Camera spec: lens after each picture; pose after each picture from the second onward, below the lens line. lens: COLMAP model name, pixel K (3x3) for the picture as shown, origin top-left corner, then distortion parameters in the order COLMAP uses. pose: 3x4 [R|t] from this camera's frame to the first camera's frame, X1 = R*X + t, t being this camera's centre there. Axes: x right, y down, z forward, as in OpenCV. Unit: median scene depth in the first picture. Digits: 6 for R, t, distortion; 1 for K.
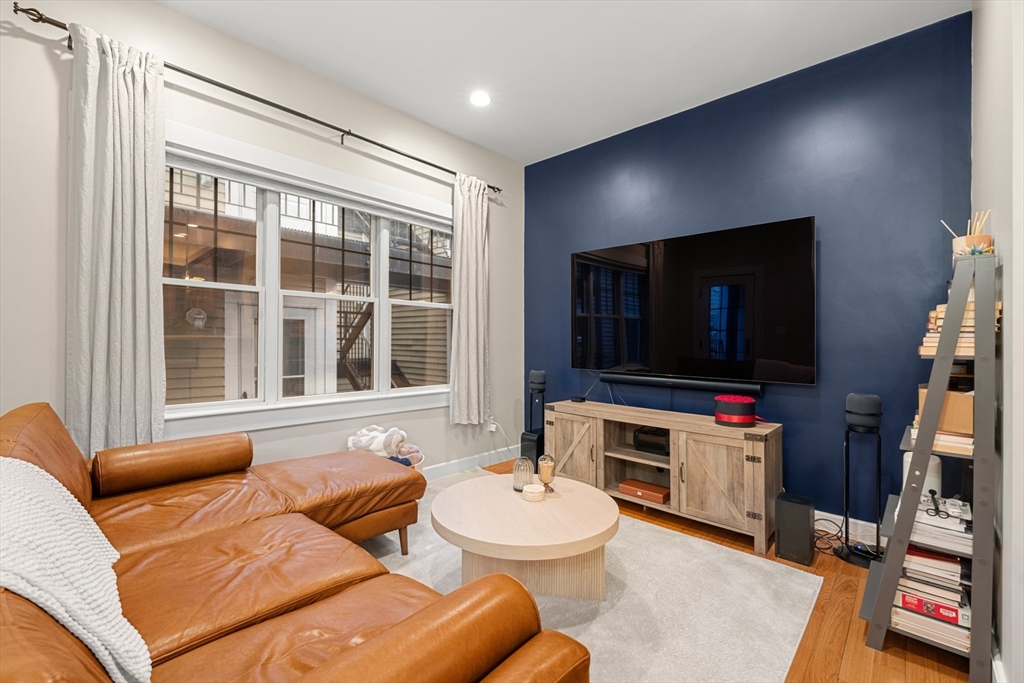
lens RADIAL K [[433.3, 0, 512.0], [0, 433.3, 341.5], [0, 0, 1]] dist [0.000300, 0.000062]
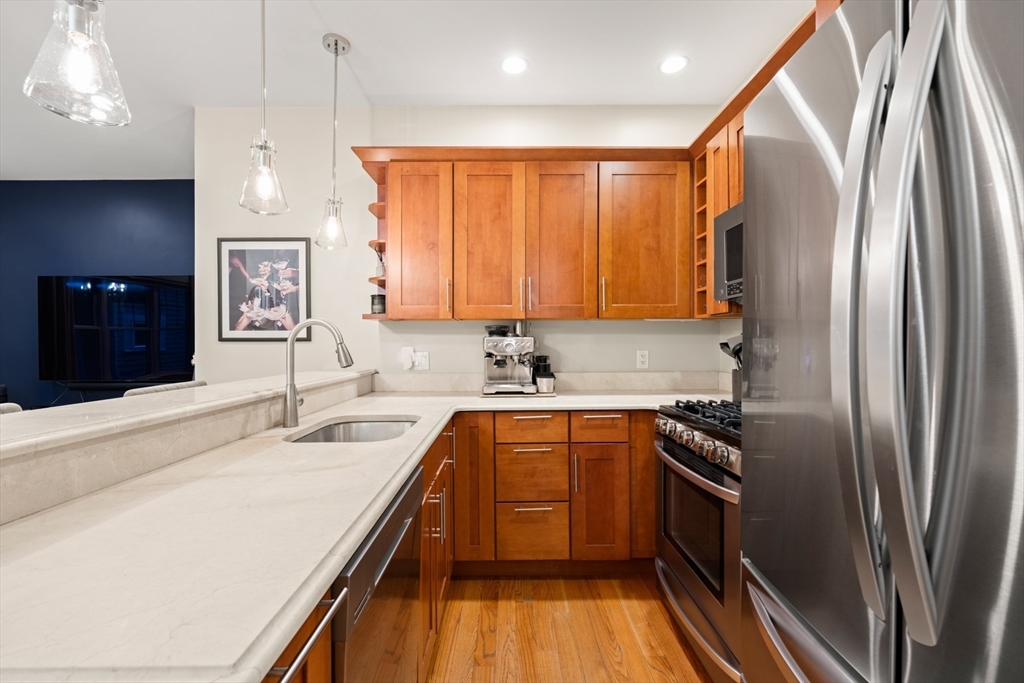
lens RADIAL K [[422.0, 0, 507.5], [0, 422.0, 346.4], [0, 0, 1]] dist [-0.001441, -0.000325]
pose [[0.735762, -0.018477, 0.676988, 0.361943], [0.012561, 0.999828, 0.013636, -0.030197], [-0.677123, -0.001529, 0.735868, -0.749055]]
